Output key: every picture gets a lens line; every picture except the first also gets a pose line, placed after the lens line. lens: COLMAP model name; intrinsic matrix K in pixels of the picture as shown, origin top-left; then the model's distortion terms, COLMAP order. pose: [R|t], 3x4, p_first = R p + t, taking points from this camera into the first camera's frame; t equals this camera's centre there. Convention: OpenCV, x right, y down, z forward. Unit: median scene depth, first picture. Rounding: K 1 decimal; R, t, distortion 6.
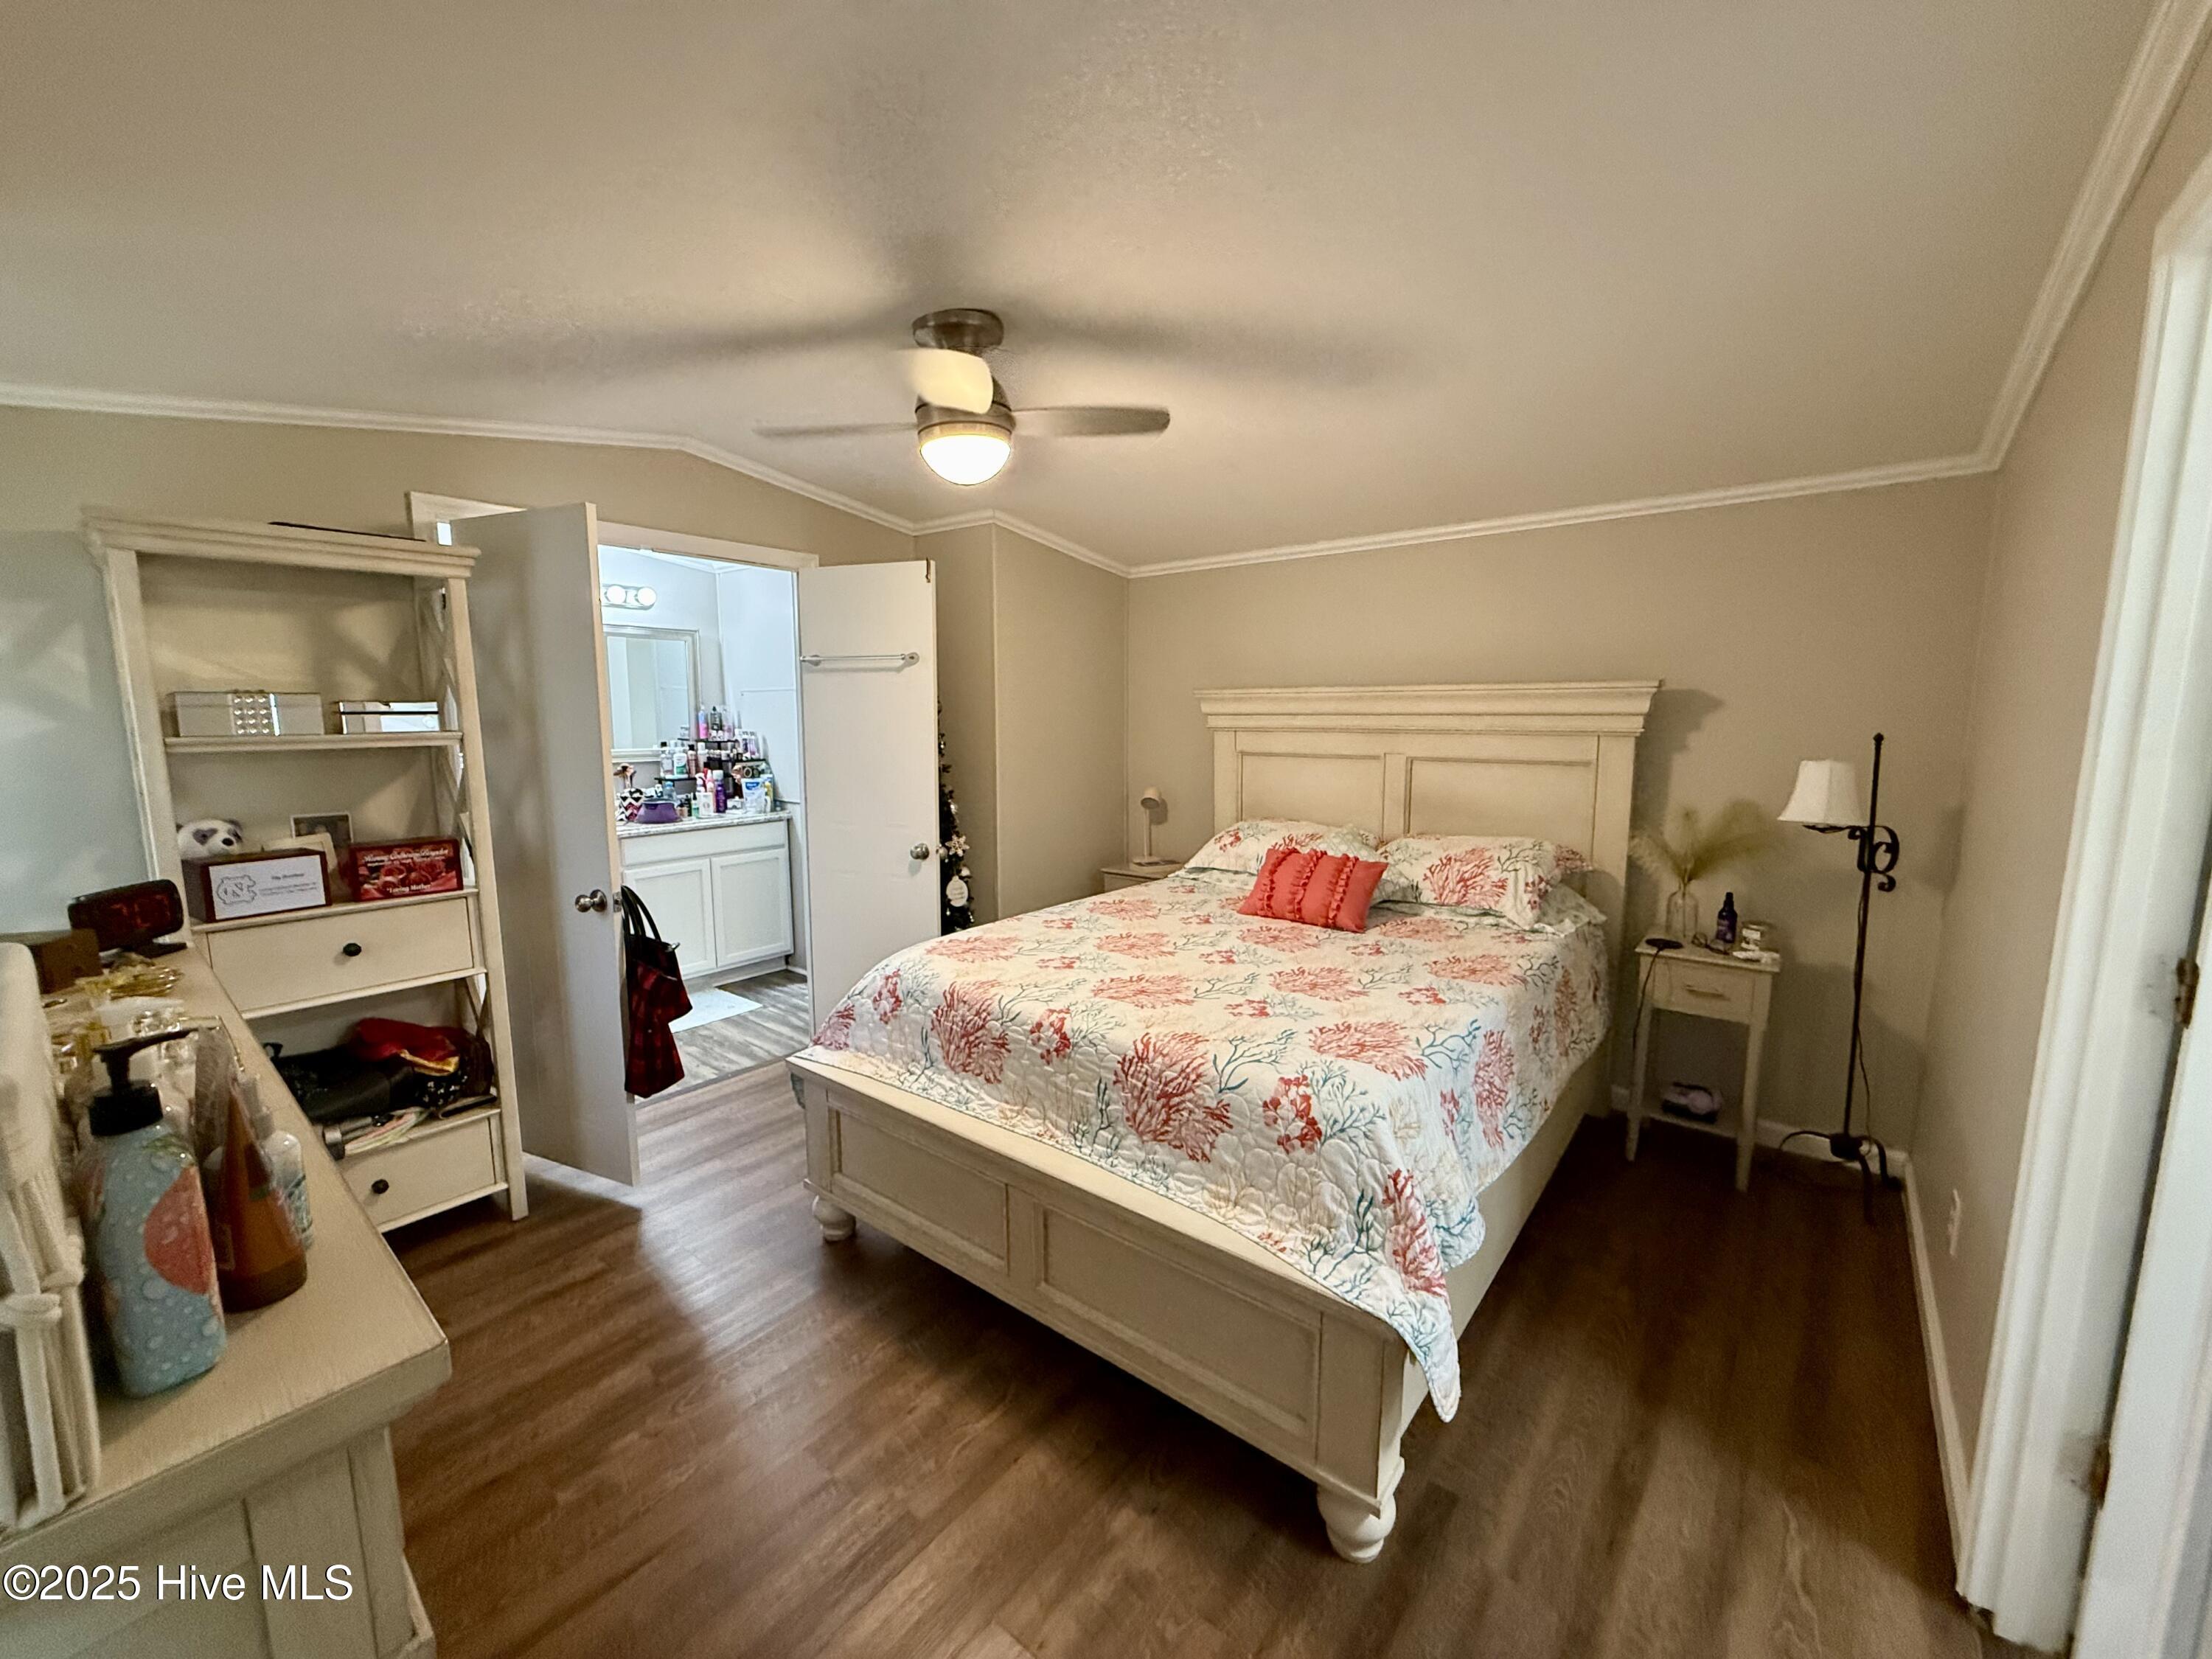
lens RADIAL K [[885.2, 0, 1097.6], [0, 885.2, 827.3], [0, 0, 1]] dist [0.000637, 0.000012]
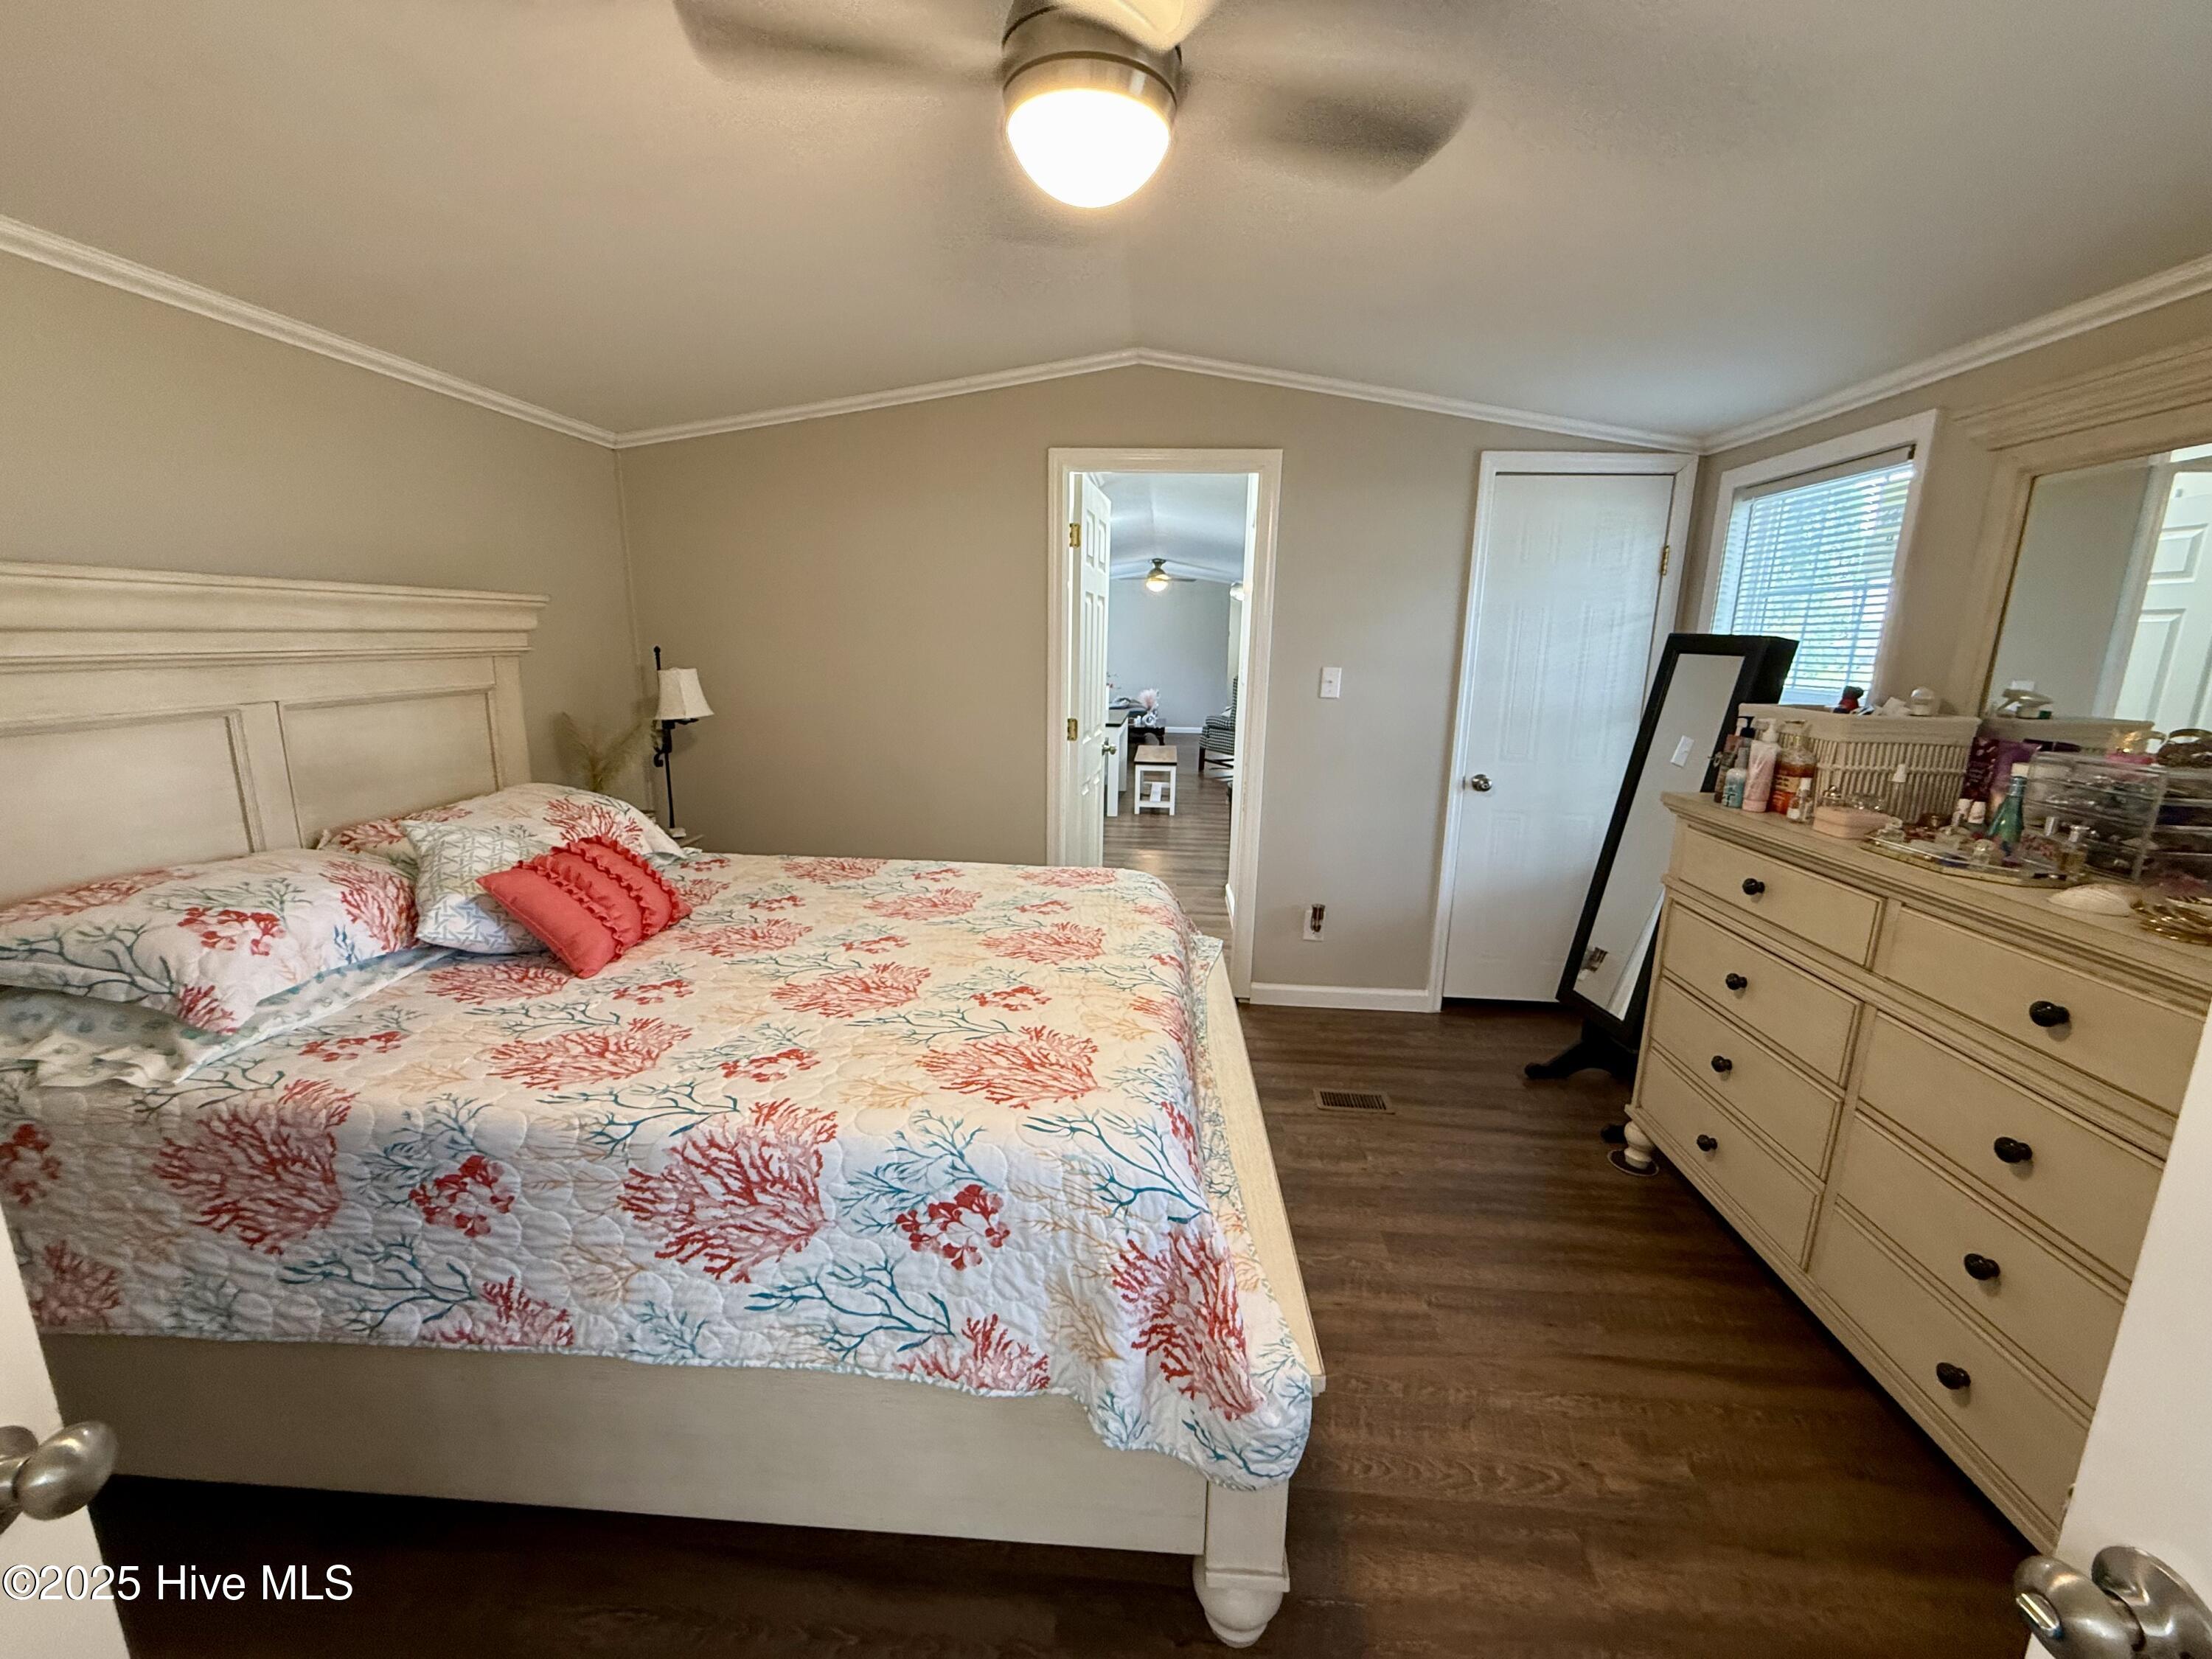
lens RADIAL K [[885.2, 0, 1097.6], [0, 885.2, 827.3], [0, 0, 1]] dist [0.000637, 0.000012]
pose [[-0.574253, -0.177279, 0.799253, -0.577611], [0.101852, 0.953218, 0.284609, -0.155159], [-0.812318, 0.244843, -0.529332, 1.213685]]
